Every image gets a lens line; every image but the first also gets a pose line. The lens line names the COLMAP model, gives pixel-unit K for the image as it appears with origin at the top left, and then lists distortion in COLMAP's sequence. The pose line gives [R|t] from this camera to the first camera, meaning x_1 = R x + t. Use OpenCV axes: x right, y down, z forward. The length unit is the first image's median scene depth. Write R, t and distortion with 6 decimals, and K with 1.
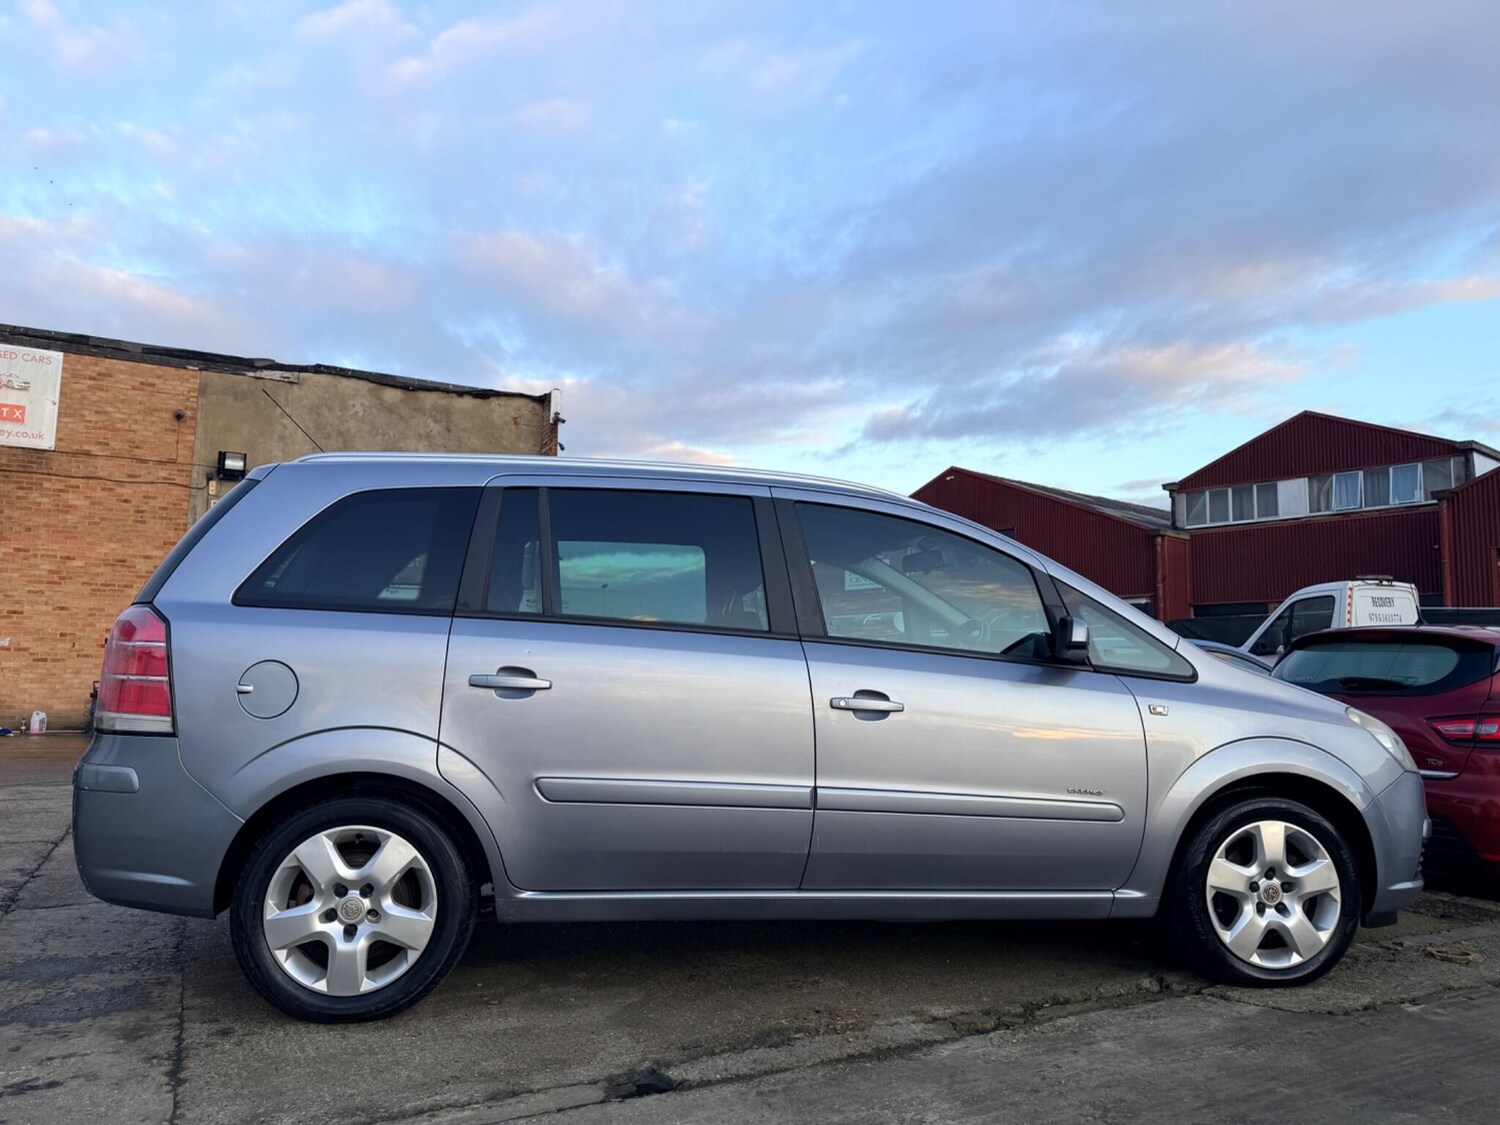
lens RADIAL K [[1054.5, 0, 760.4], [0, 1054.5, 564.1], [0, 0, 1]] dist [0.054794, -0.057114]
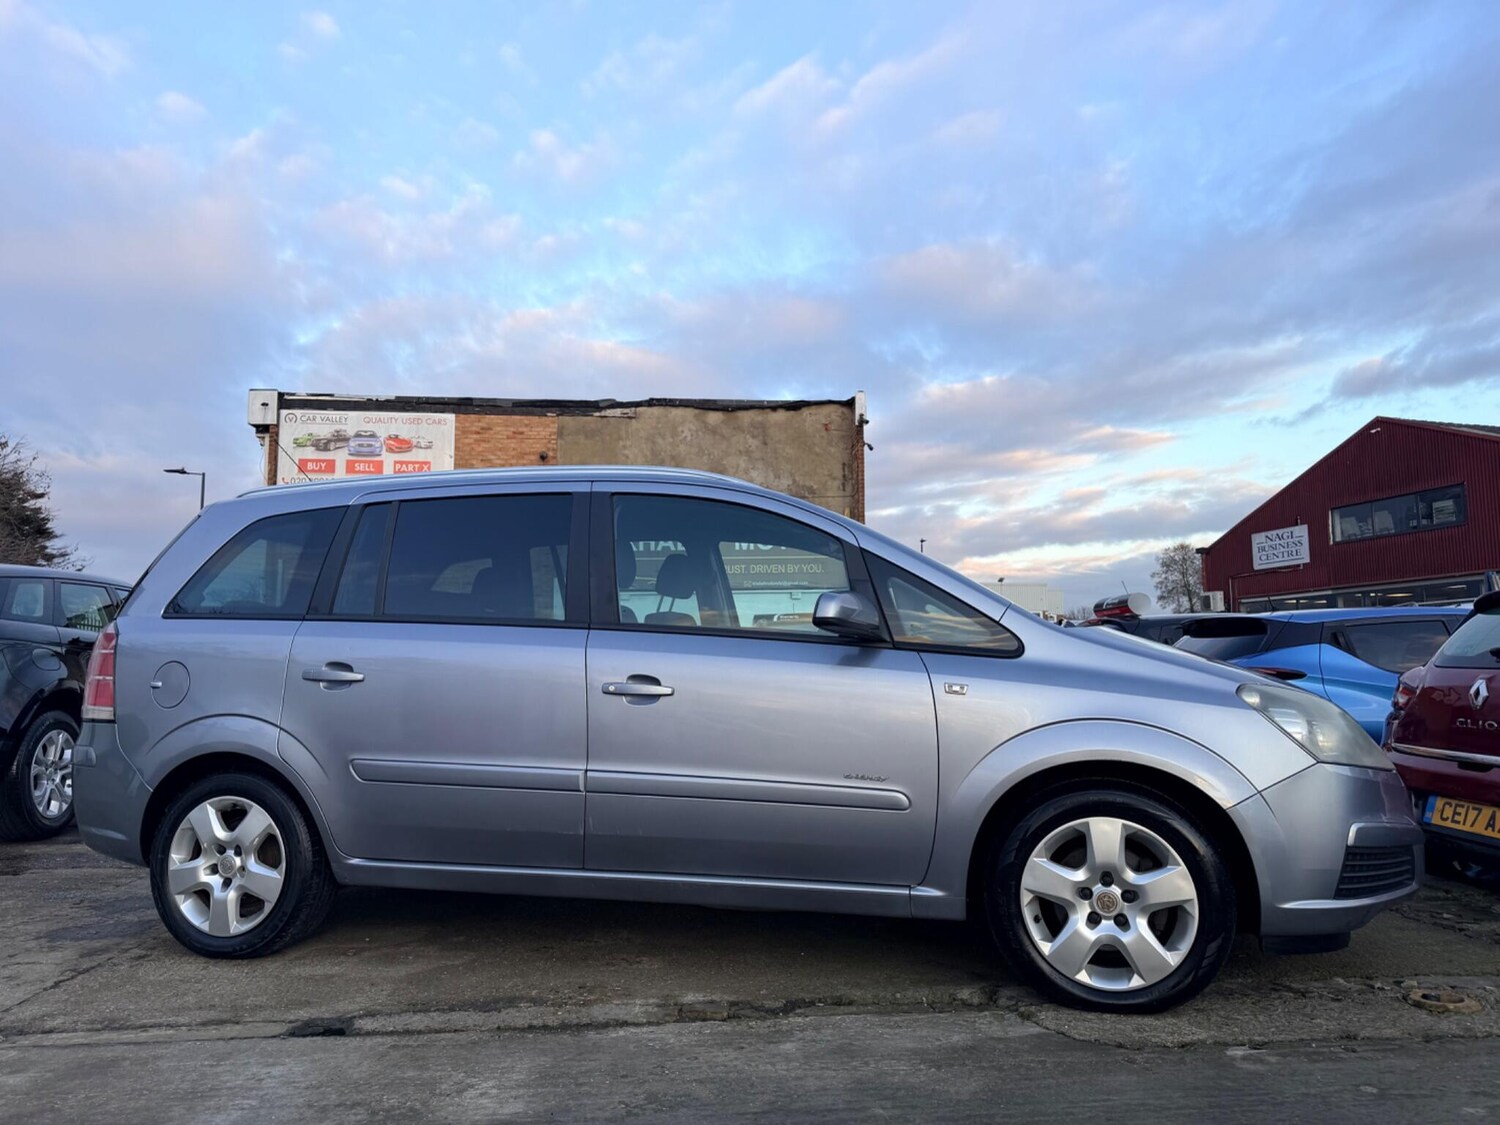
lens RADIAL K [[1054.5, 0, 760.4], [0, 1054.5, 564.1], [0, 0, 1]] dist [0.054794, -0.057114]
pose [[0.918591, -0.062335, -0.390262, 0.571940], [0.063046, 0.997950, -0.011003, 0.029761], [0.390147, -0.014497, 0.920638, 0.109050]]
